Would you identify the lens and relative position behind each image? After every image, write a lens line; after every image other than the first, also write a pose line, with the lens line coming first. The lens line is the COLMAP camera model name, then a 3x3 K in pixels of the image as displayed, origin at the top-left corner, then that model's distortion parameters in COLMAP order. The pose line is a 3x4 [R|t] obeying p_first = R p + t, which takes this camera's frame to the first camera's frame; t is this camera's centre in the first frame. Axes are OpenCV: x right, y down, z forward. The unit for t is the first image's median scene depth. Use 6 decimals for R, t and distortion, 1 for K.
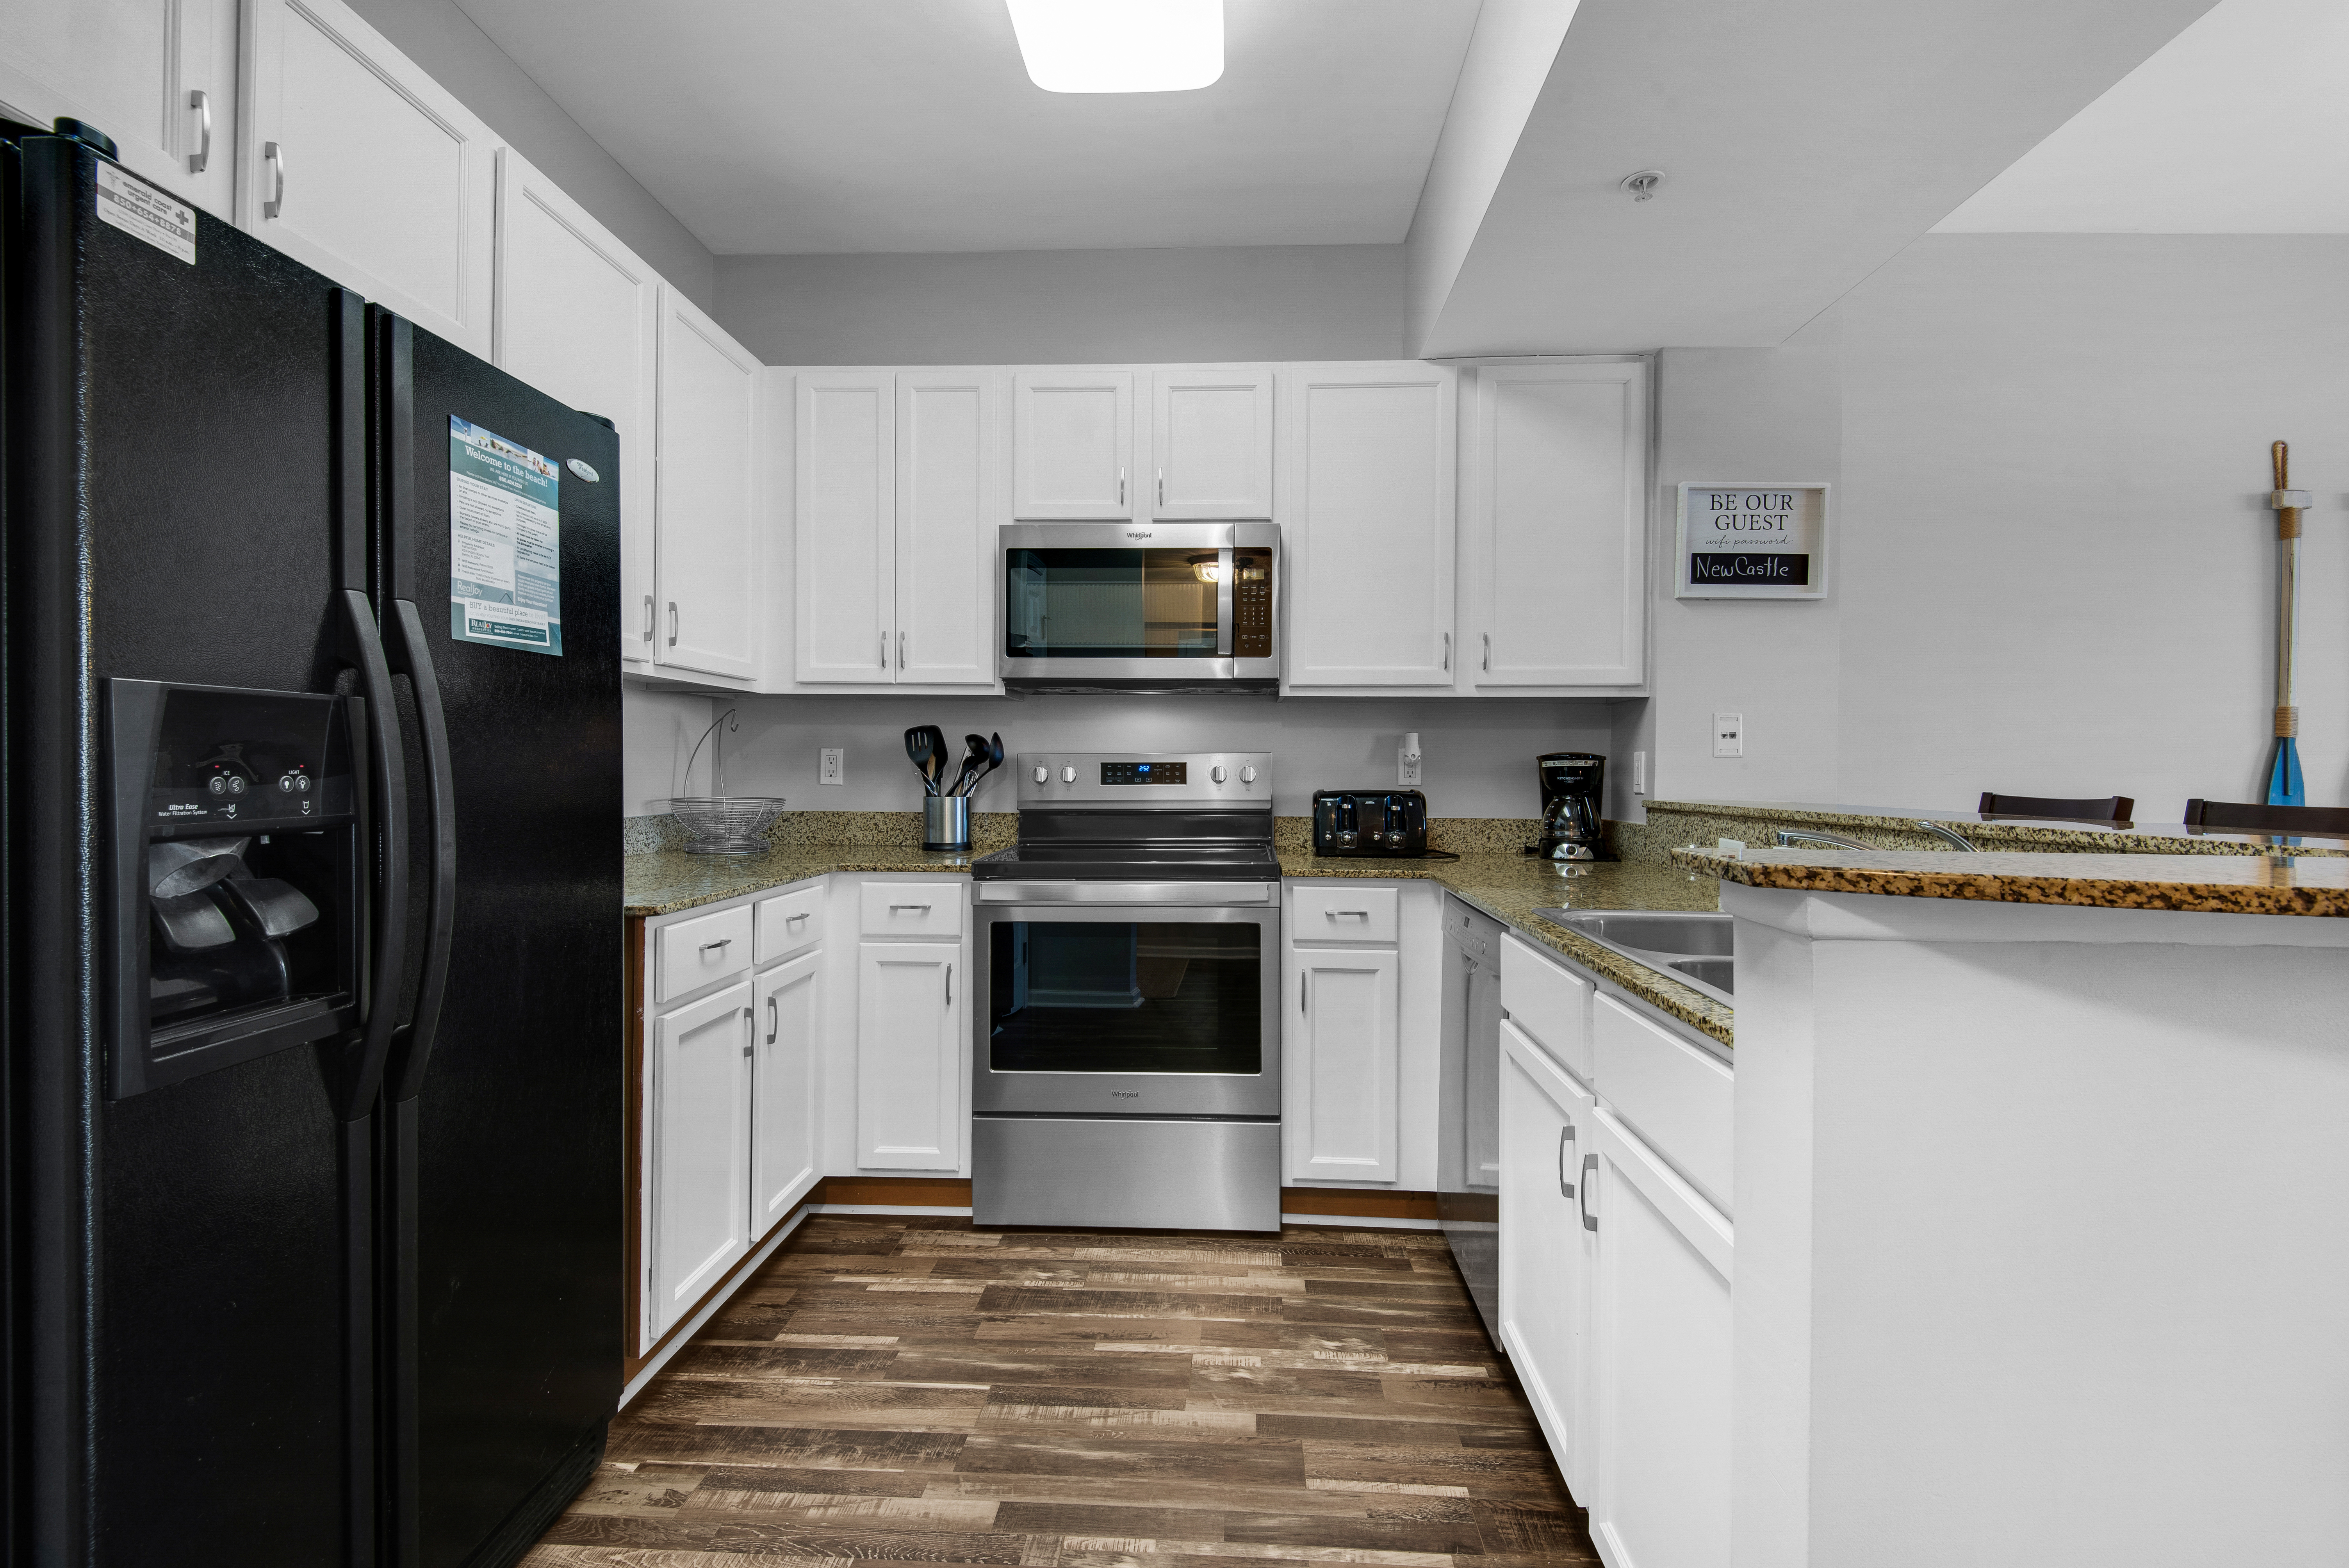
lens RADIAL K [[1063.8, 0, 1168.6], [0, 1063.8, 770.1], [0, 0, 1]] dist [0.020861, -0.012589]
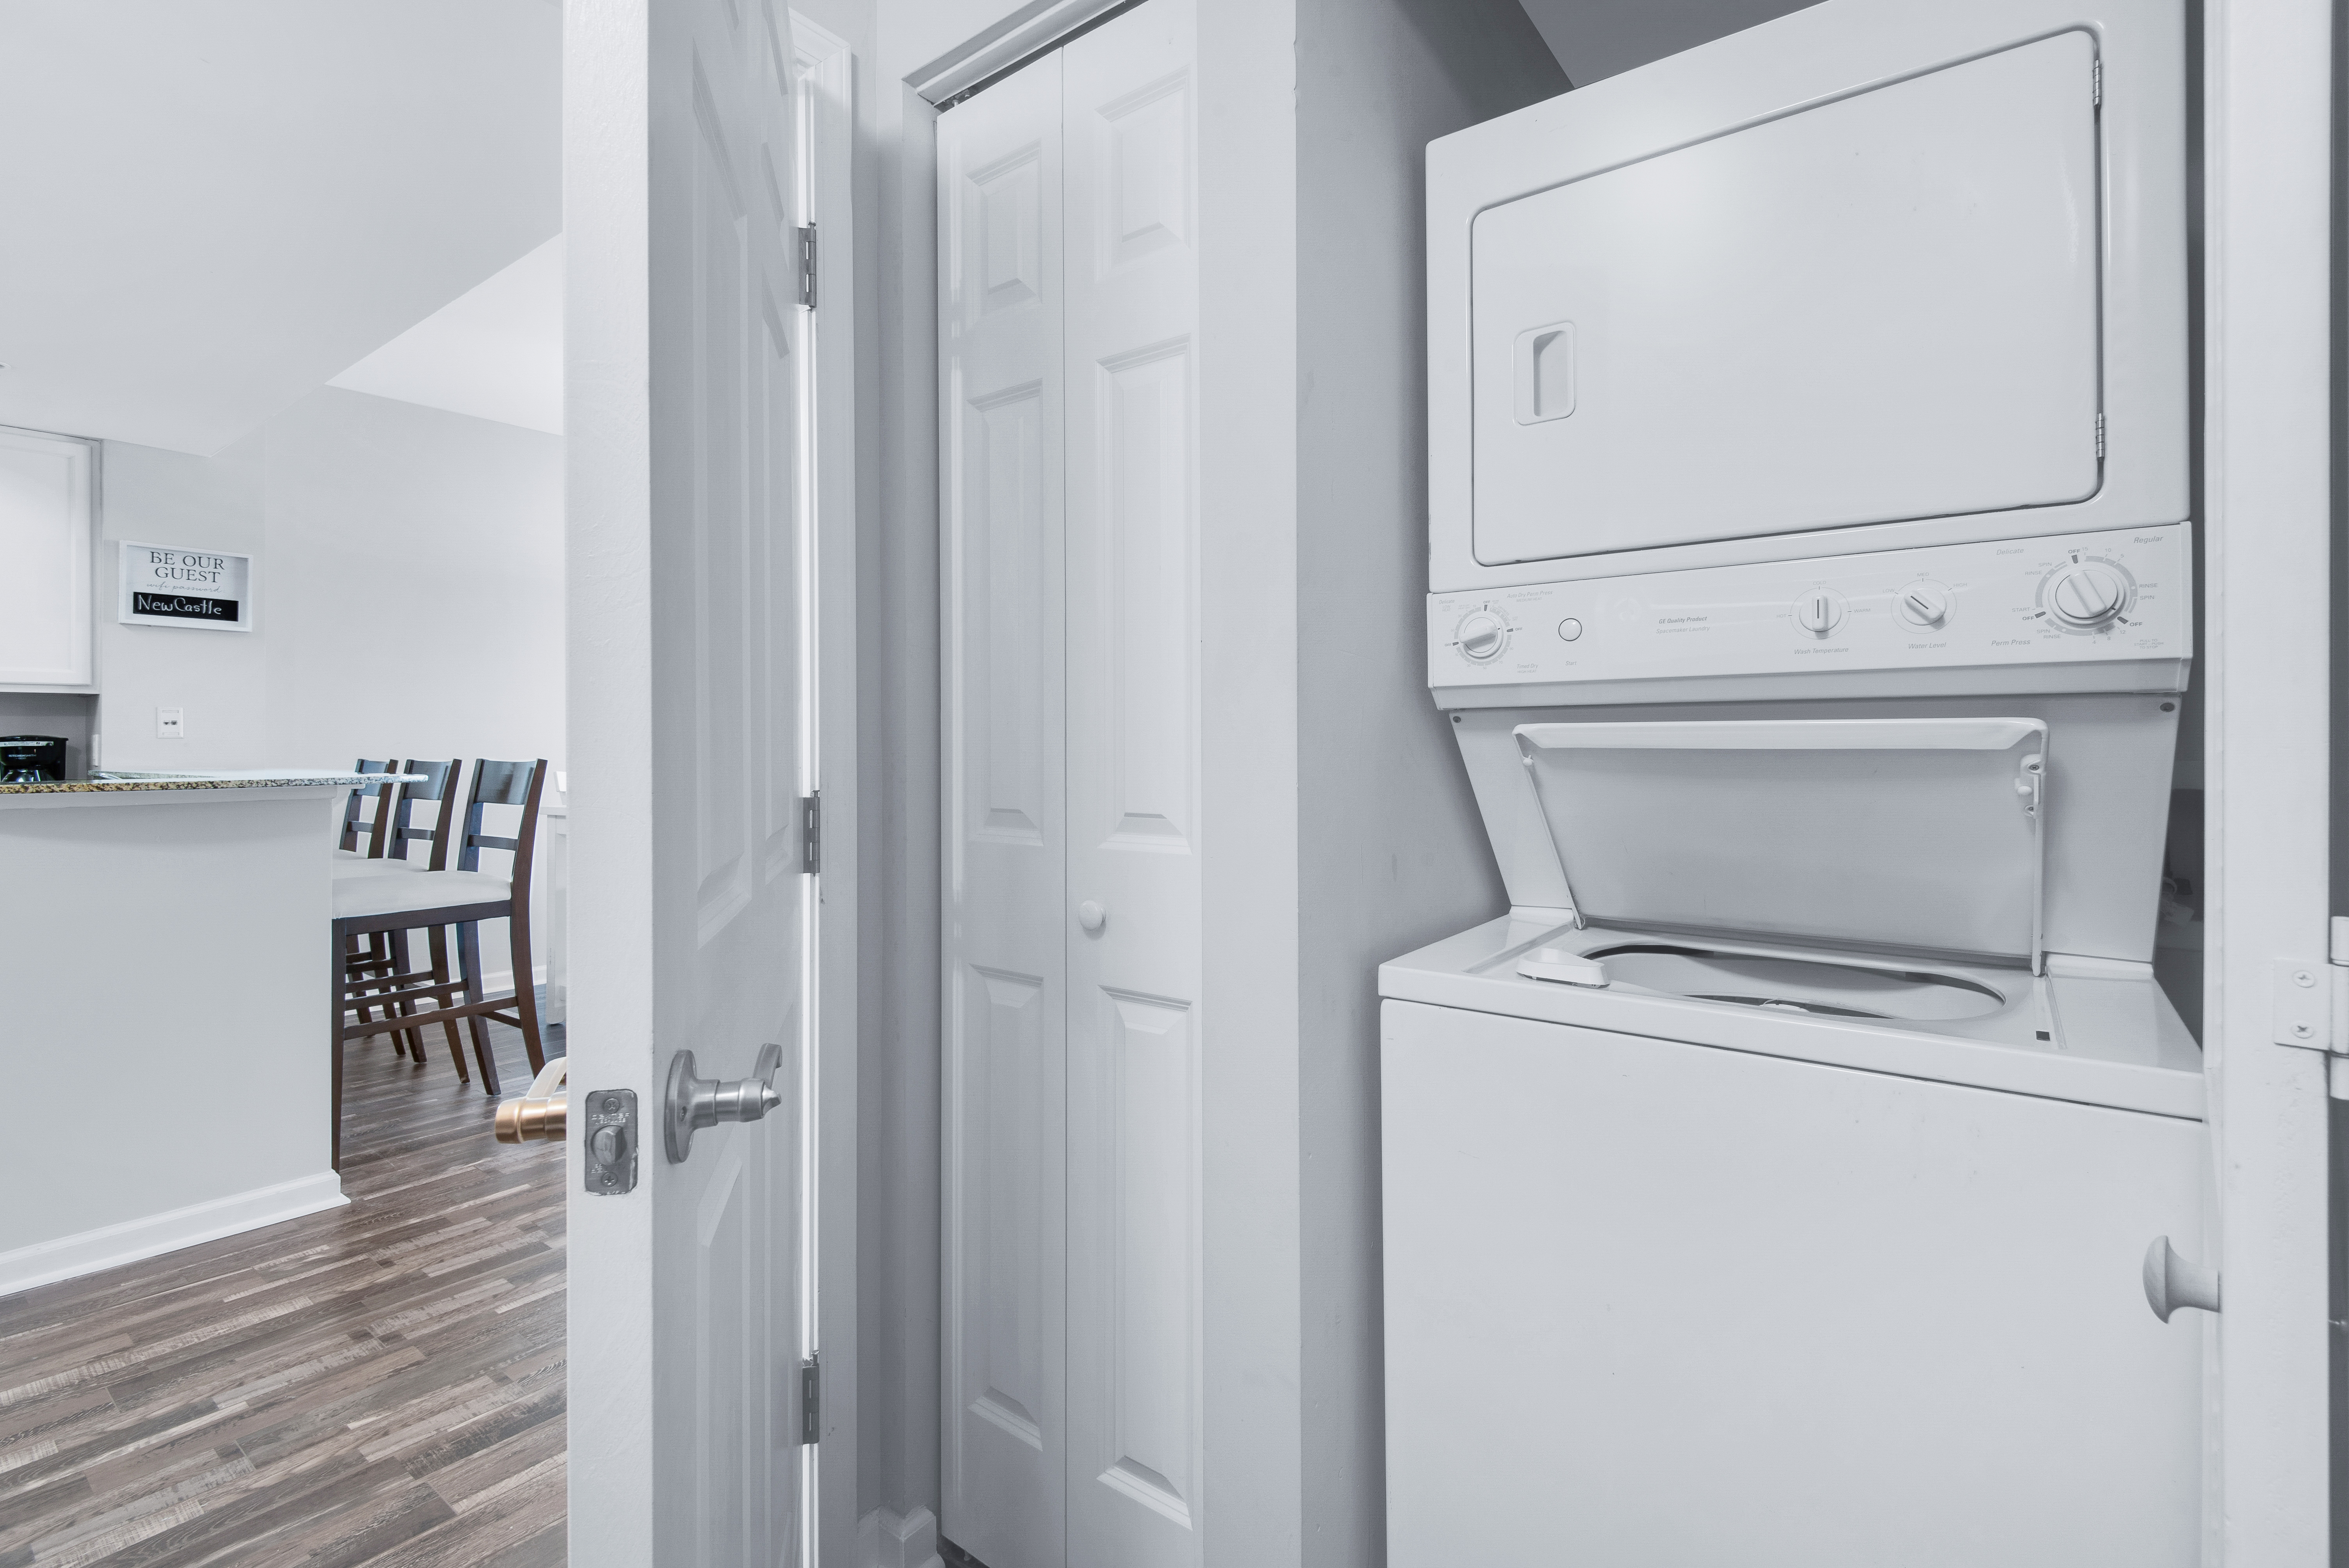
lens RADIAL K [[1104.1, 0, 1186.7], [0, 1104.1, 733.9], [0, 0, 1]] dist [0.001946, 0.000888]
pose [[0.545182, -0.006293, 0.838294, 0.028168], [0.012532, 0.999921, -0.000644, 0.000112], [-0.838224, 0.010857, 0.545217, -0.934153]]
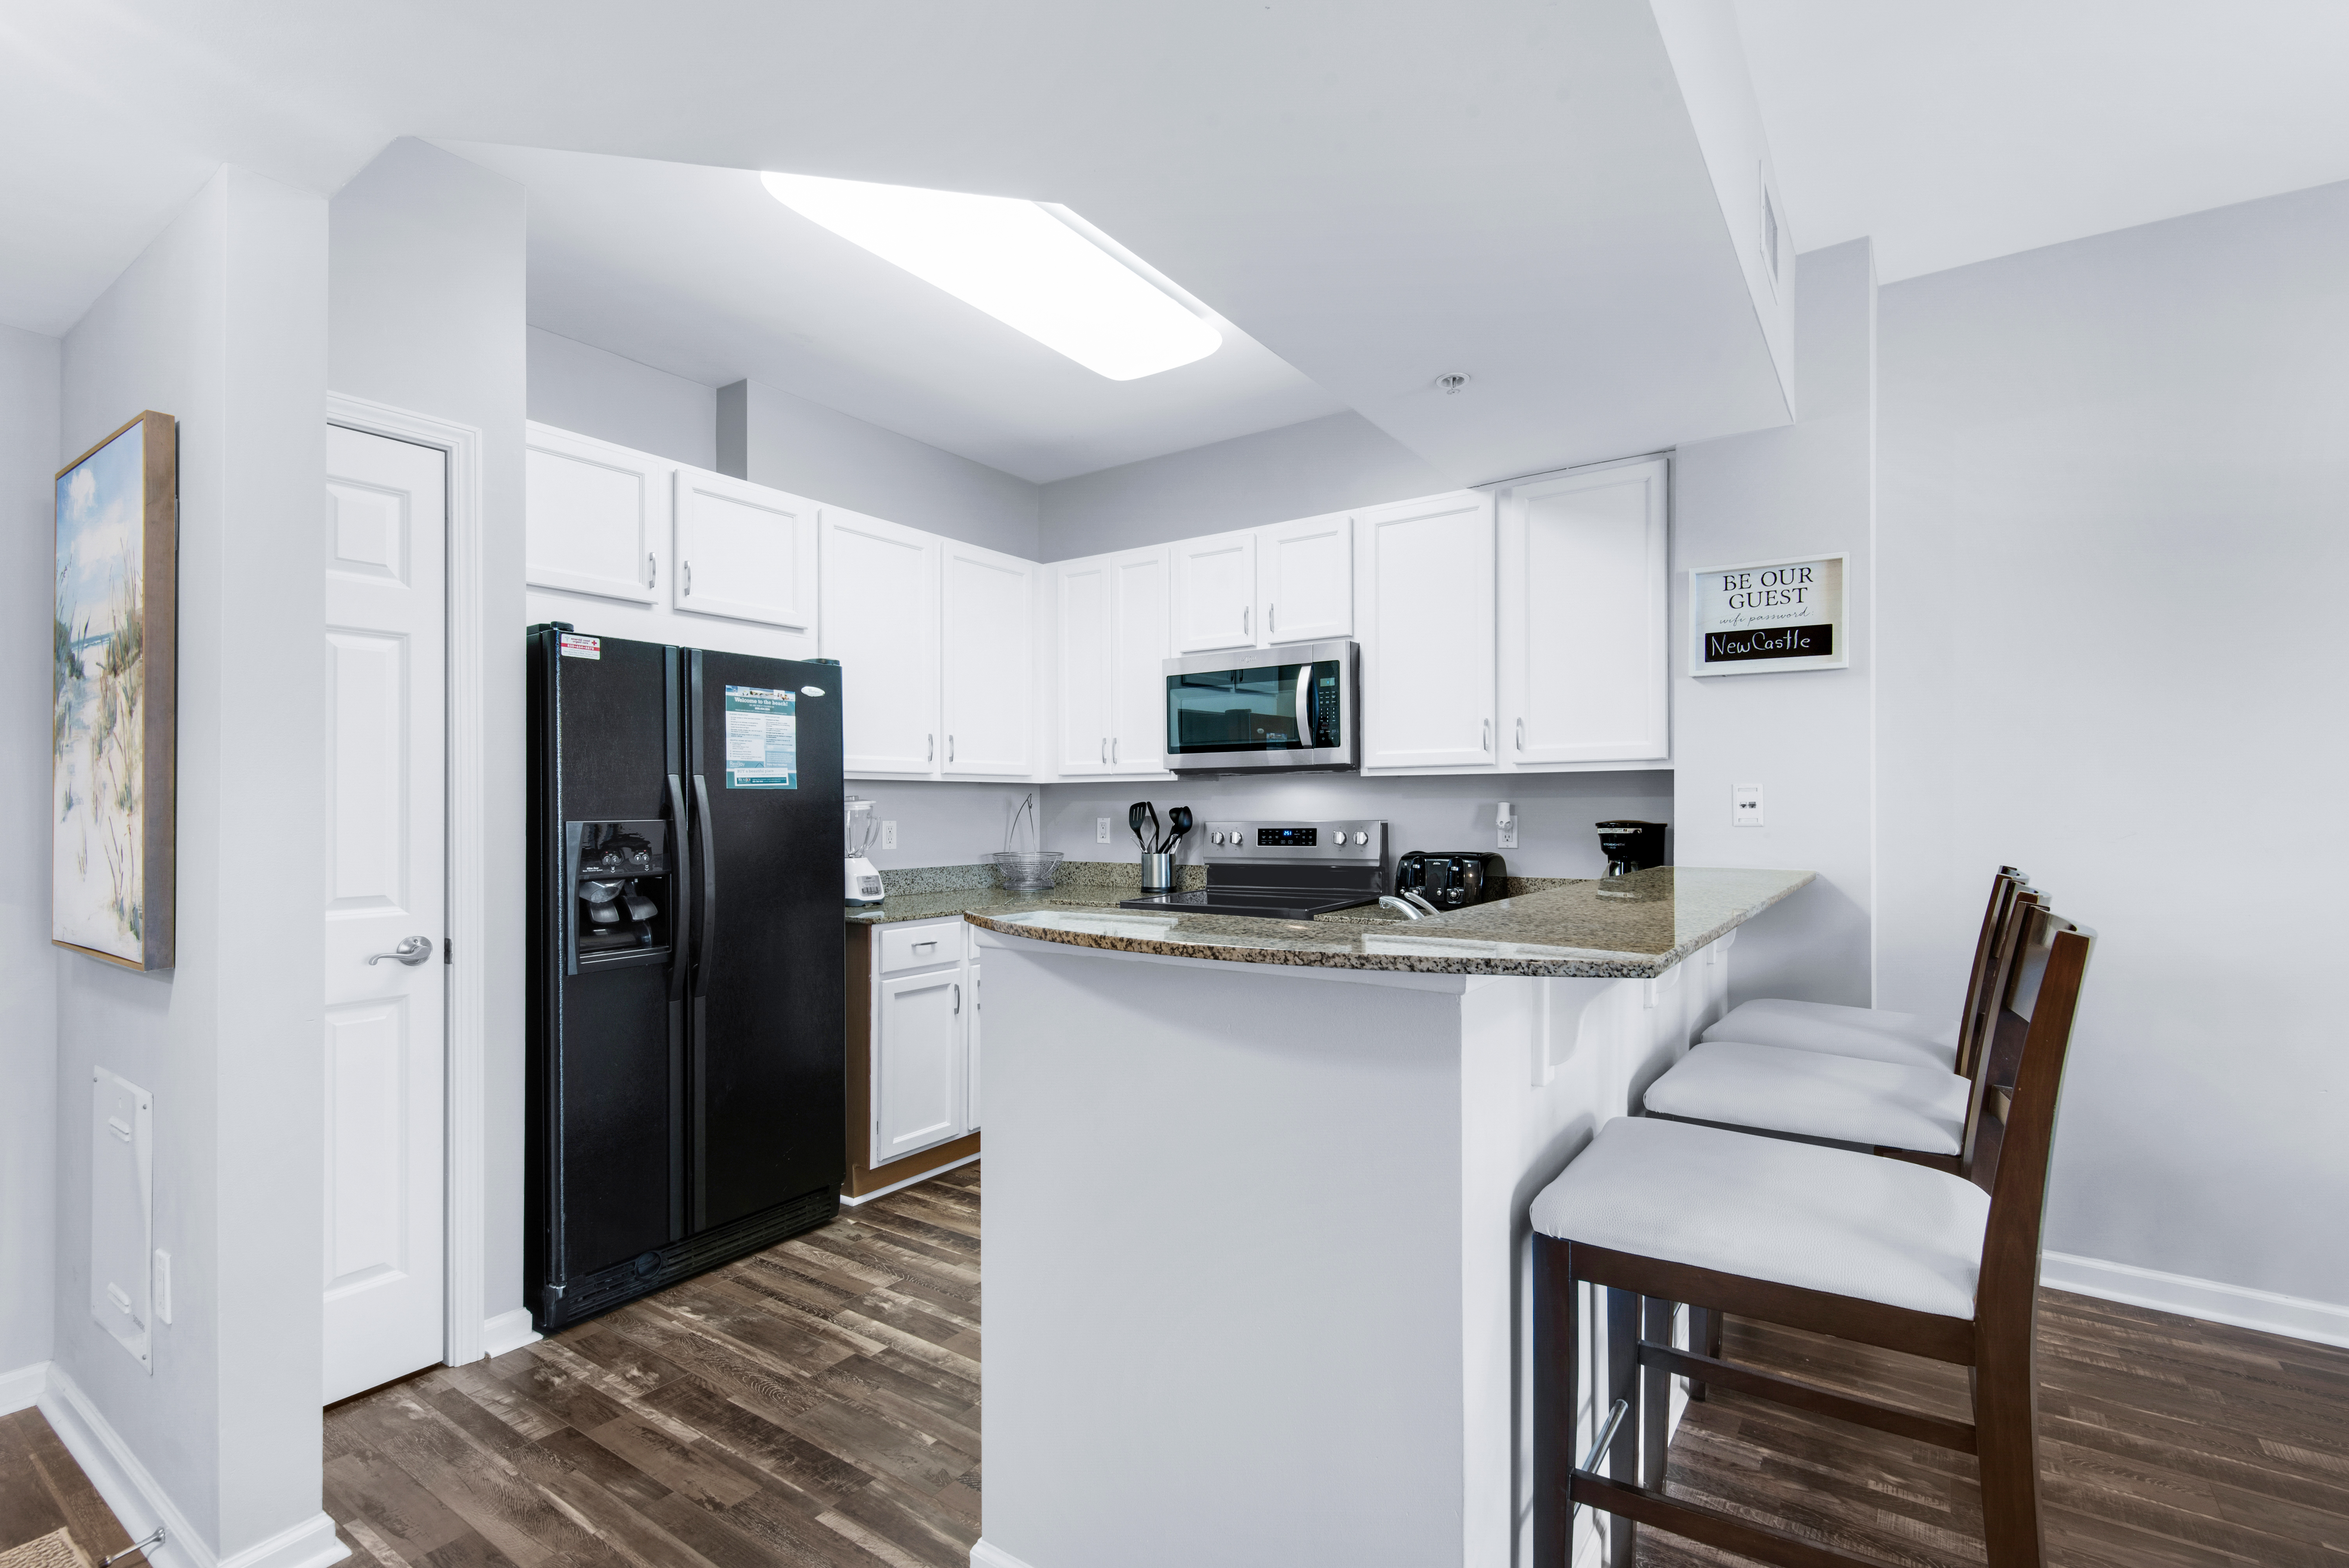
lens RADIAL K [[1064.4, 0, 1187.8], [0, 1064.4, 798.1], [0, 0, 1]] dist [0.016725, -0.000200]
pose [[0.852400, -0.015293, -0.522667, 0.604486], [0.010347, 0.999870, -0.012381, -0.032252], [0.522788, 0.005146, 0.852447, -0.170116]]
